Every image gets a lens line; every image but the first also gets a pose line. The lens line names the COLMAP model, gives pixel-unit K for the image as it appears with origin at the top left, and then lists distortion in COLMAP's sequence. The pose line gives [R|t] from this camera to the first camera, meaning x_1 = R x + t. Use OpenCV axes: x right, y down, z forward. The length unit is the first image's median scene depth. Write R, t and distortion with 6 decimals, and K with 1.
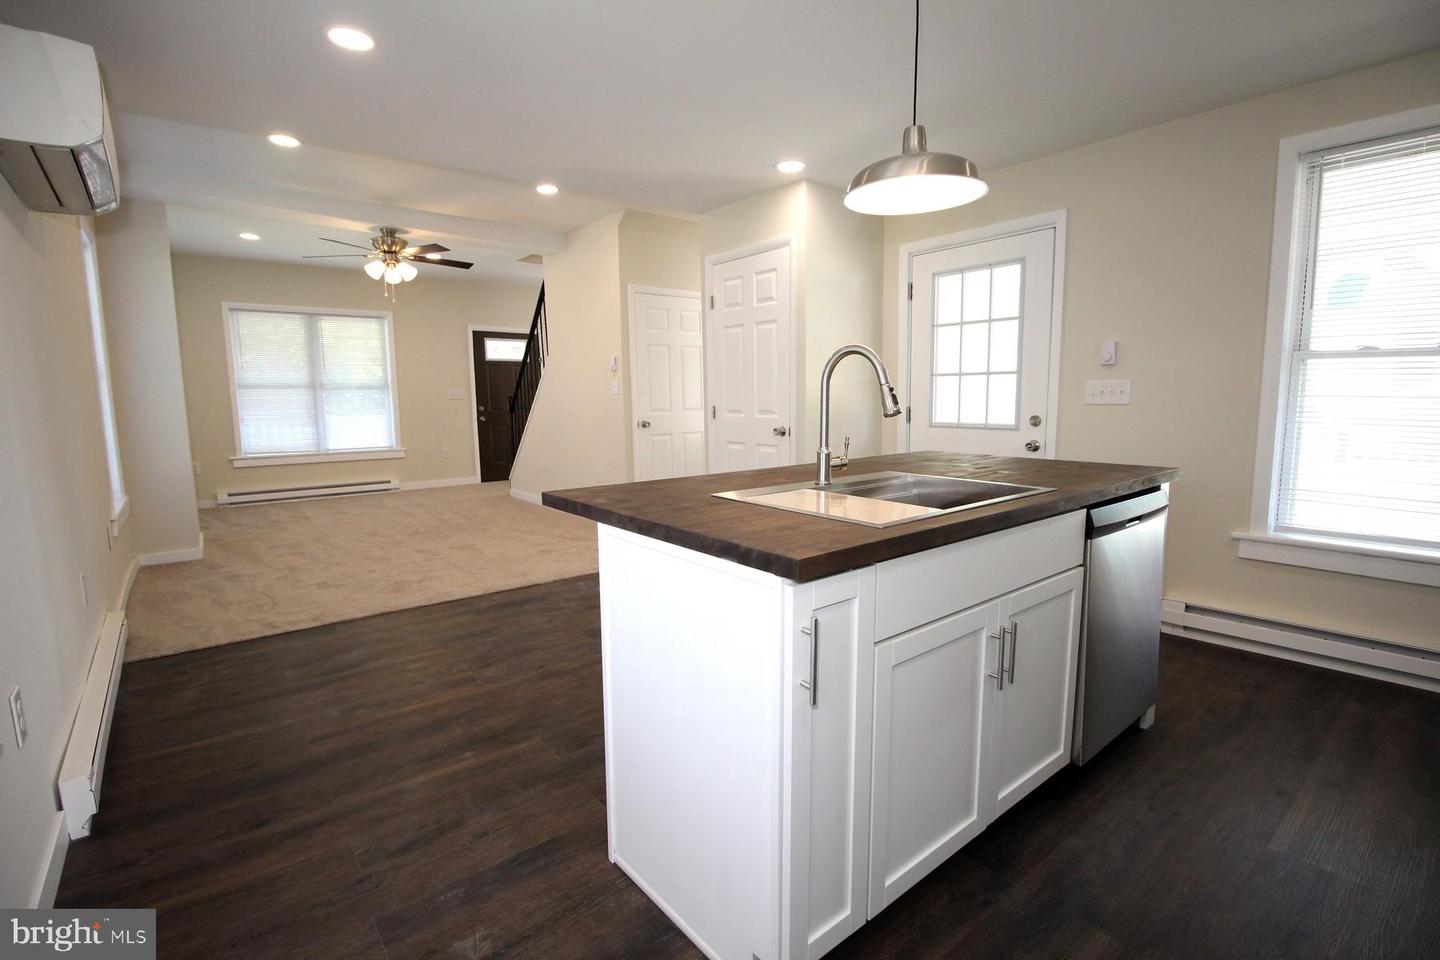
lens RADIAL K [[668.2, 0, 726.1], [0, 668.2, 481.3], [0, 0, 1]] dist [-0.008464, -0.006995]
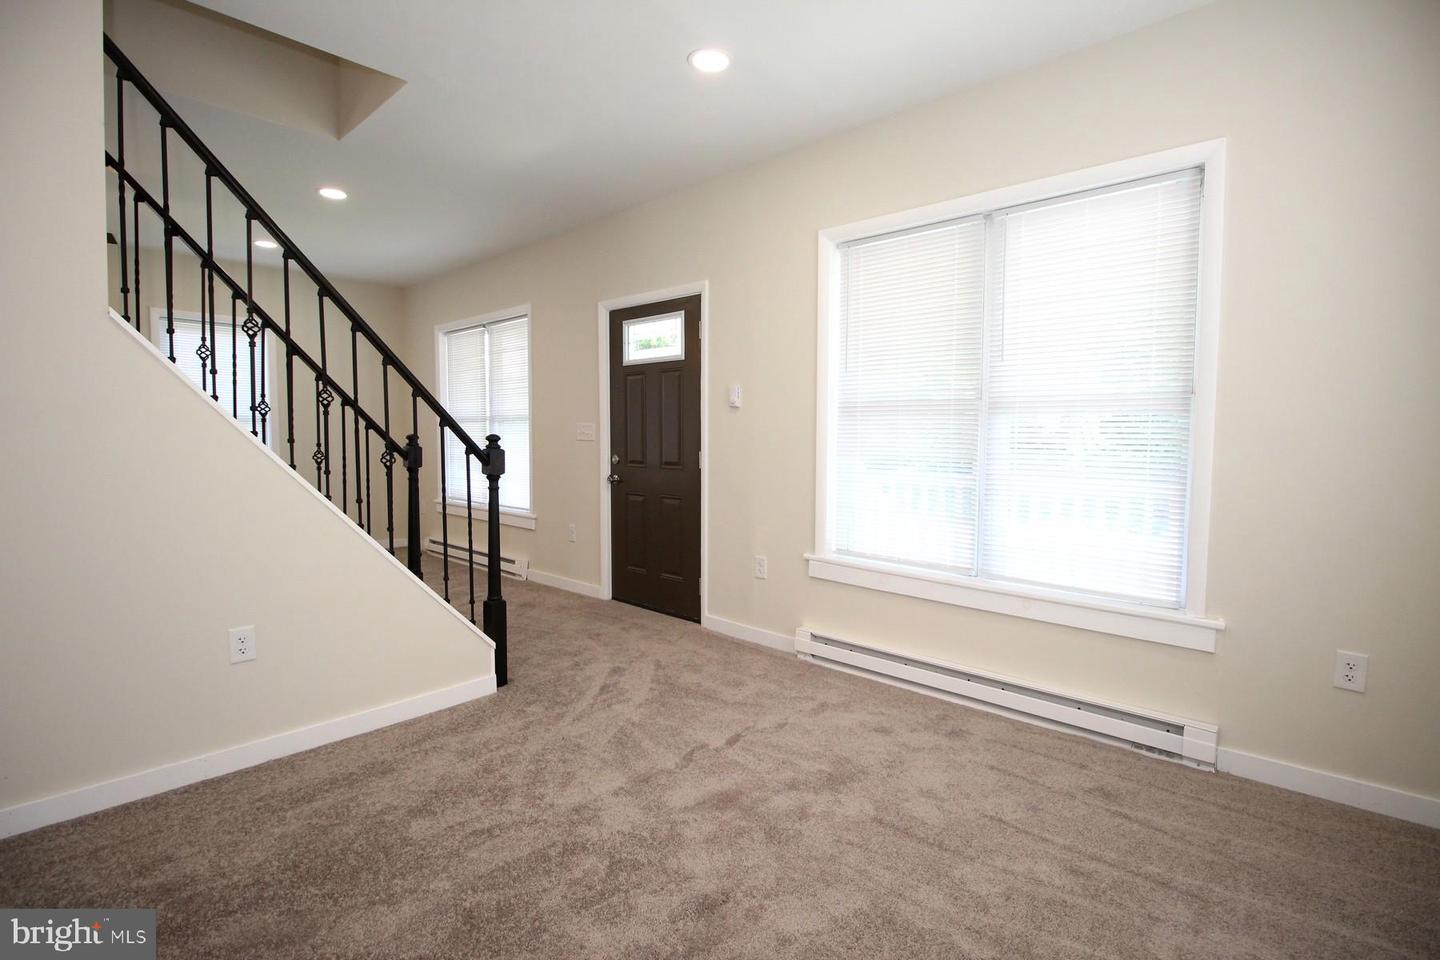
lens RADIAL K [[668.2, 0, 720.9], [0, 668.2, 476.4], [0, 0, 1]] dist [-0.008464, -0.006995]
pose [[0.149548, 0.073000, -0.986056, 0.270540], [-0.139338, 0.988875, 0.052077, -0.232584], [0.978887, 0.129607, 0.158056, 1.729669]]
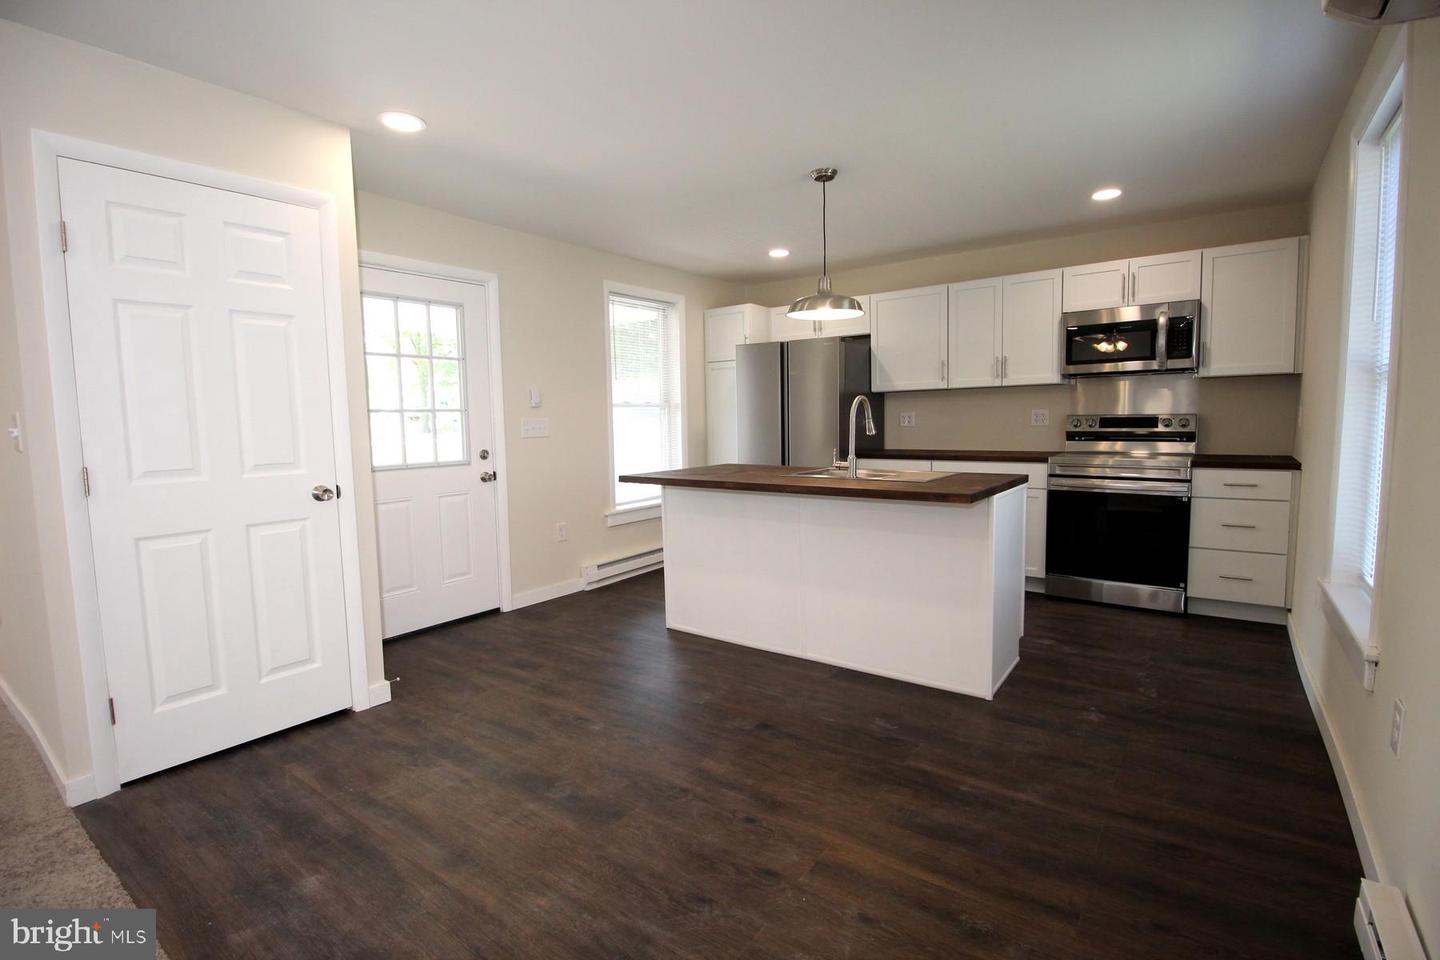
lens RADIAL K [[668.2, 0, 741.5], [0, 668.2, 480.8], [0, 0, 1]] dist [-0.008464, -0.006995]
pose [[-0.270738, -0.076271, 0.959627, -0.506693], [0.144117, 0.982411, 0.118742, -0.083482], [-0.951804, 0.170447, -0.254983, 0.625160]]
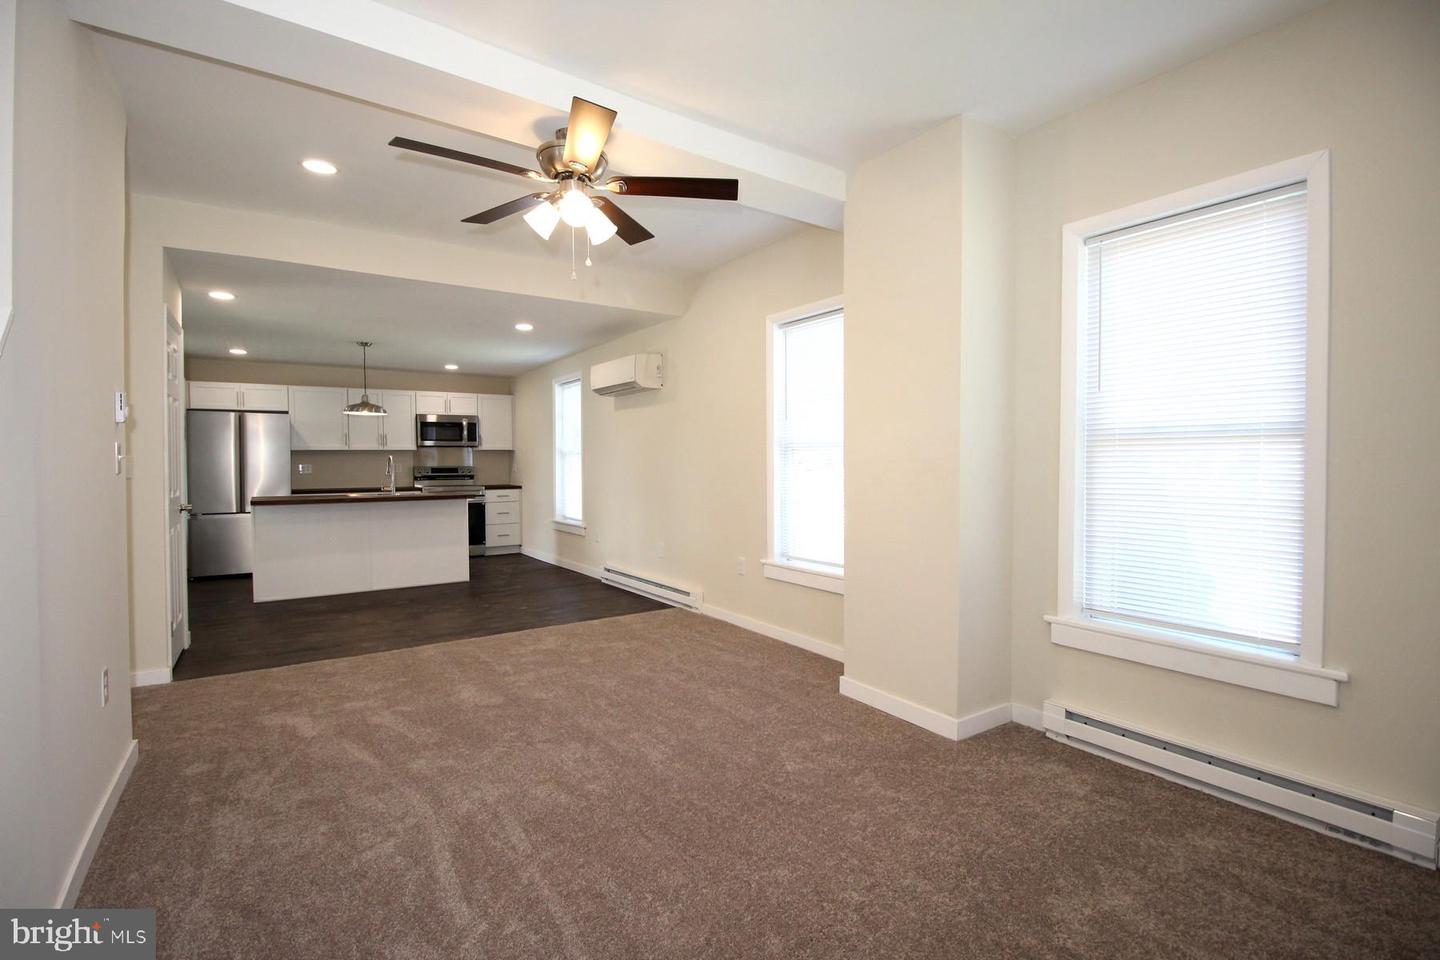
lens RADIAL K [[668.2, 0, 716.7], [0, 668.2, 479.9], [0, 0, 1]] dist [-0.008464, -0.006995]
pose [[-0.995953, 0.014197, 0.088742, -0.670305], [0.027756, 0.987760, 0.153491, -0.207162], [-0.085477, 0.155333, -0.984157, 1.579416]]
